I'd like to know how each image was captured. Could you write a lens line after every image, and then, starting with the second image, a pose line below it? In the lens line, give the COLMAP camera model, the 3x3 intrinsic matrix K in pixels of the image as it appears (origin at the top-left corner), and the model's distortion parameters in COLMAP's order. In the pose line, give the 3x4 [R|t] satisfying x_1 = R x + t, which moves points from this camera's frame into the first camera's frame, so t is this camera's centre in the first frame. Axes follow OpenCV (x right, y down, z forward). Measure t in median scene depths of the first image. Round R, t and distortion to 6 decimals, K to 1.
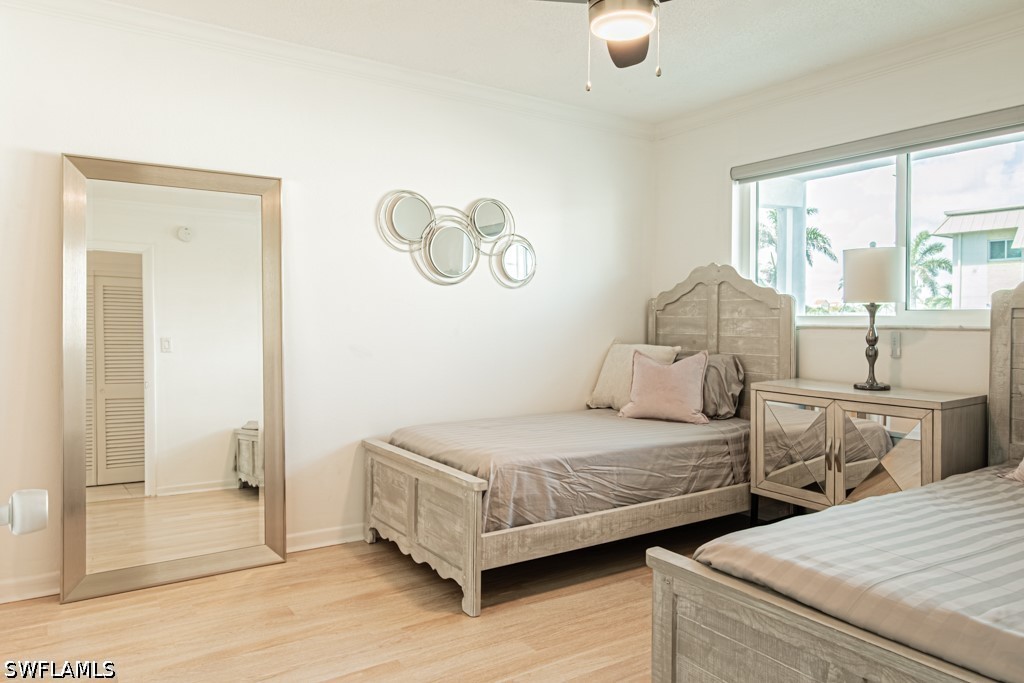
lens RADIAL K [[696.1, 0, 490.0], [0, 696.1, 331.8], [0, 0, 1]] dist [0.002557, 0.000792]
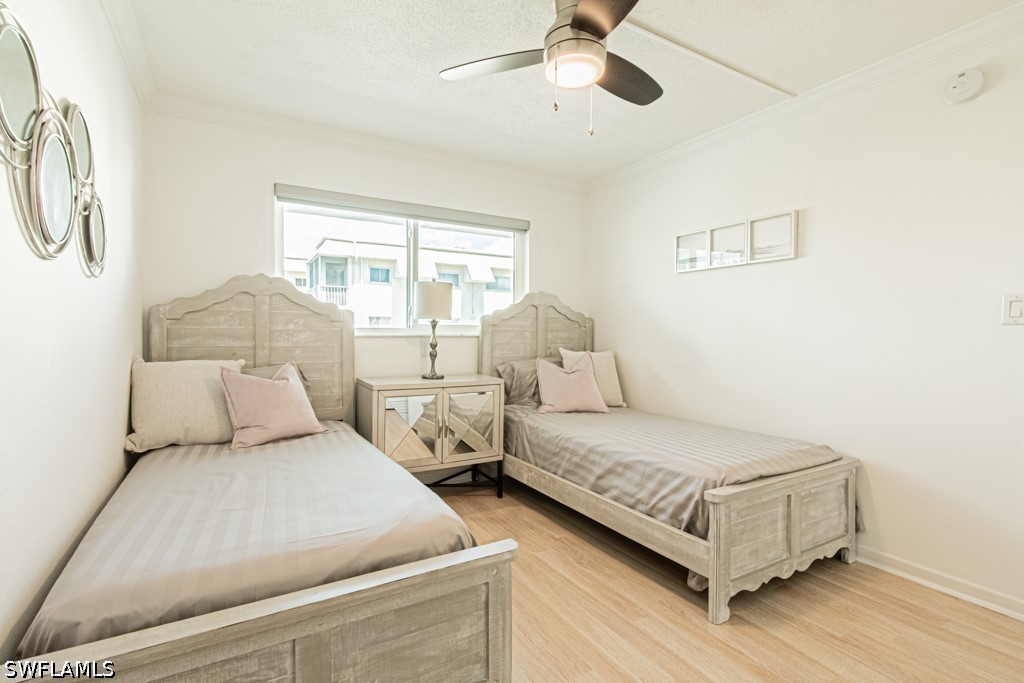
lens RADIAL K [[467.2, 0, 507.7], [0, 467.2, 345.4], [0, 0, 1]] dist [0.002362, -0.000127]
pose [[0.040395, -0.033115, 0.998635, -0.399800], [0.012362, 0.999391, 0.032640, -0.016394], [-0.999107, 0.011027, 0.040780, 0.744201]]
